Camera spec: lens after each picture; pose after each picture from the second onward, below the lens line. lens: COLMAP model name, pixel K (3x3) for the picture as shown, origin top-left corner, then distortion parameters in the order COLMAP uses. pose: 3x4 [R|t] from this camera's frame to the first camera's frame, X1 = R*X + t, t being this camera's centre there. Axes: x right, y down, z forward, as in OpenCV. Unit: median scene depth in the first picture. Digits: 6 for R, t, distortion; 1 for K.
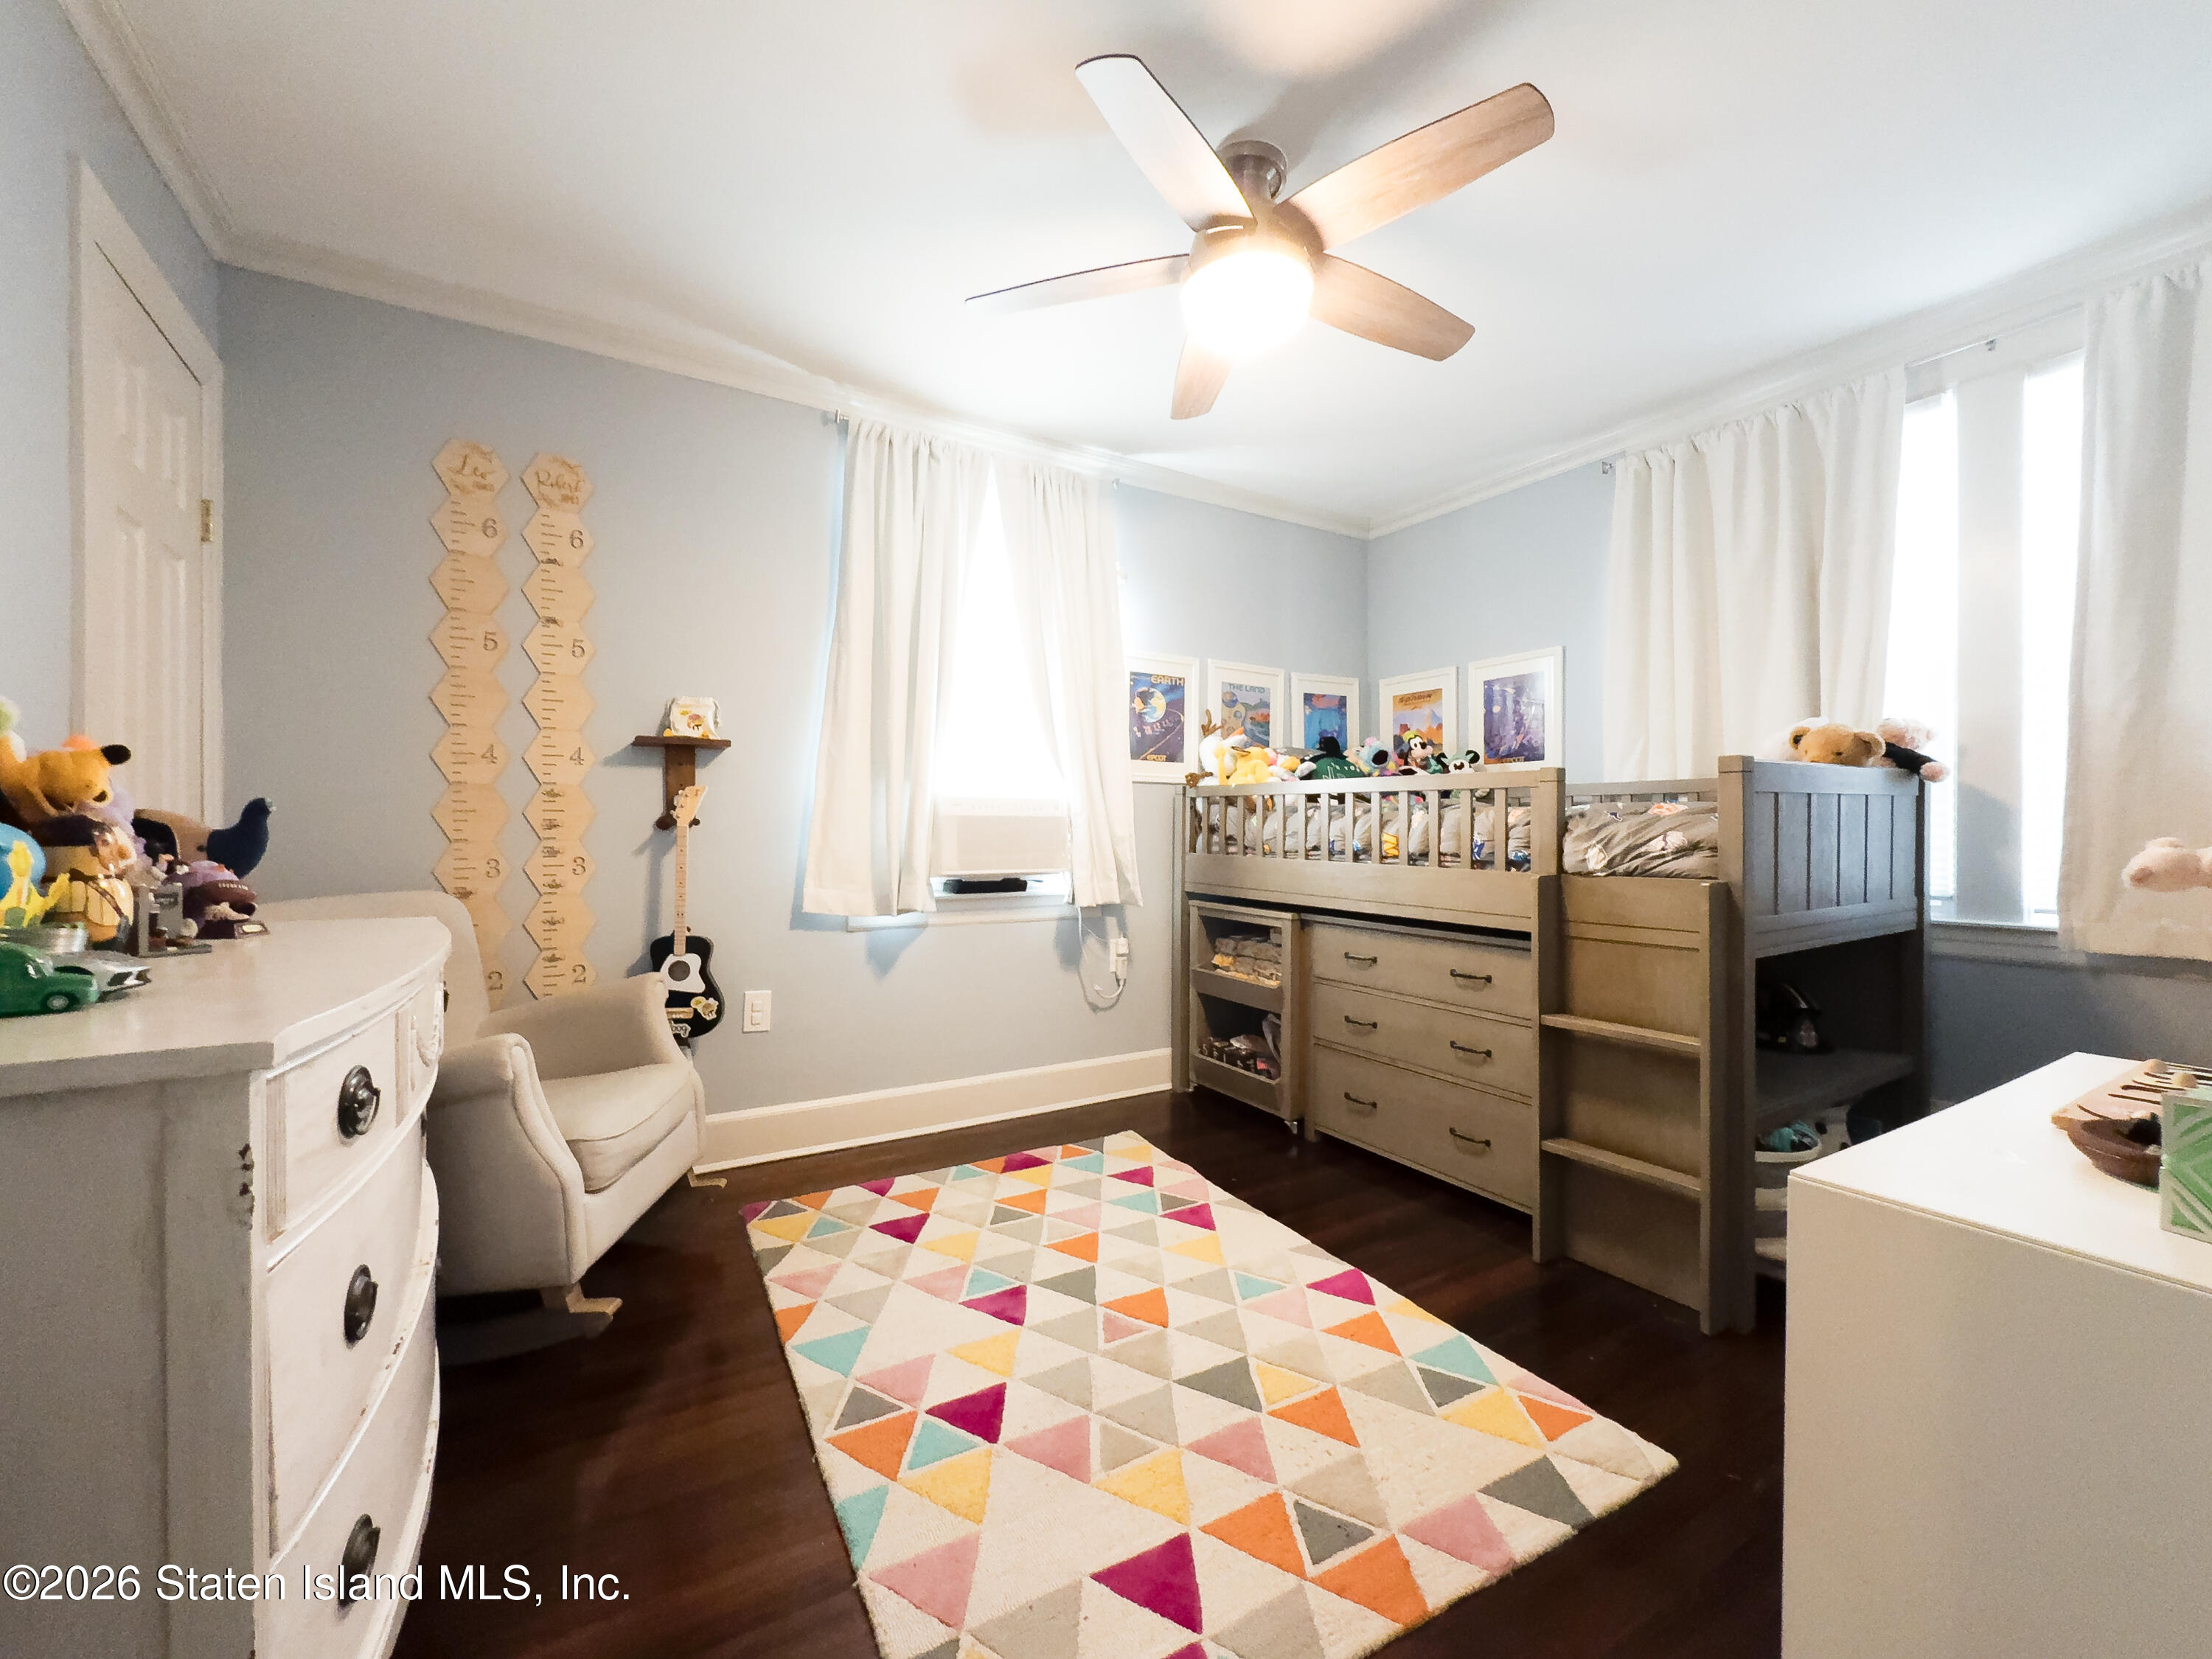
lens RADIAL K [[914.1, 0, 1107.5], [0, 914.1, 821.5], [0, 0, 1]] dist [-0.001431, 0.000528]
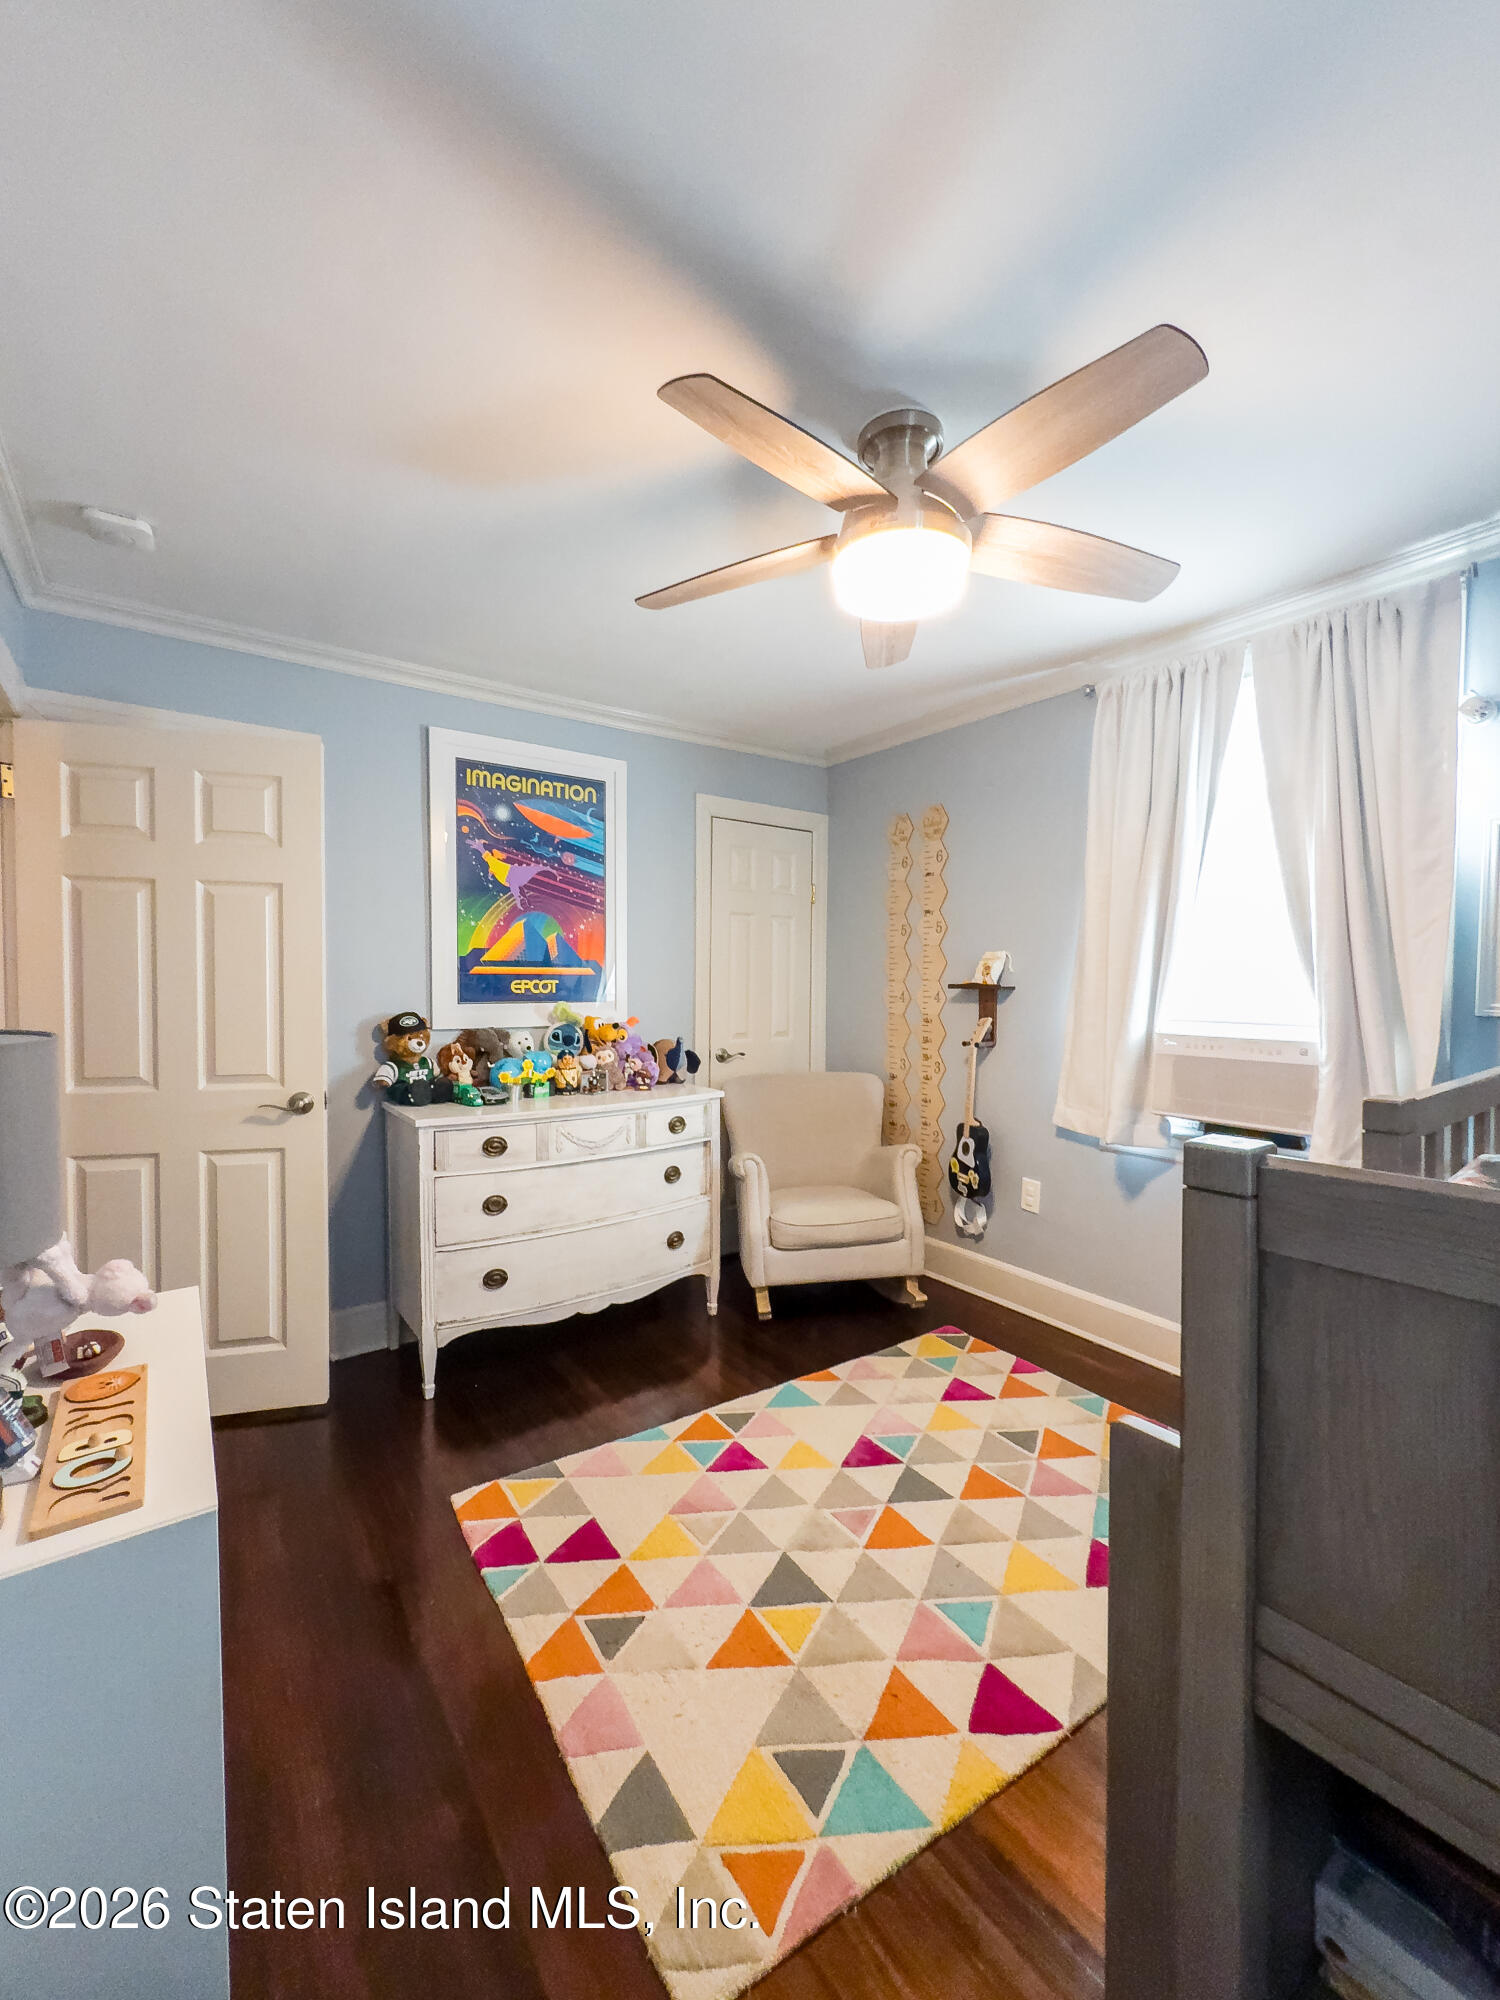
lens RADIAL K [[796.3, 0, 755.2], [0, 796.3, 991.1], [0, 0, 1]] dist [-0.000545, 0.000010]
pose [[0.079598, 0.016616, -0.996689, 0.910622], [0.007377, 0.999824, 0.017257, -0.131004], [0.996800, -0.008726, 0.079461, 0.713619]]
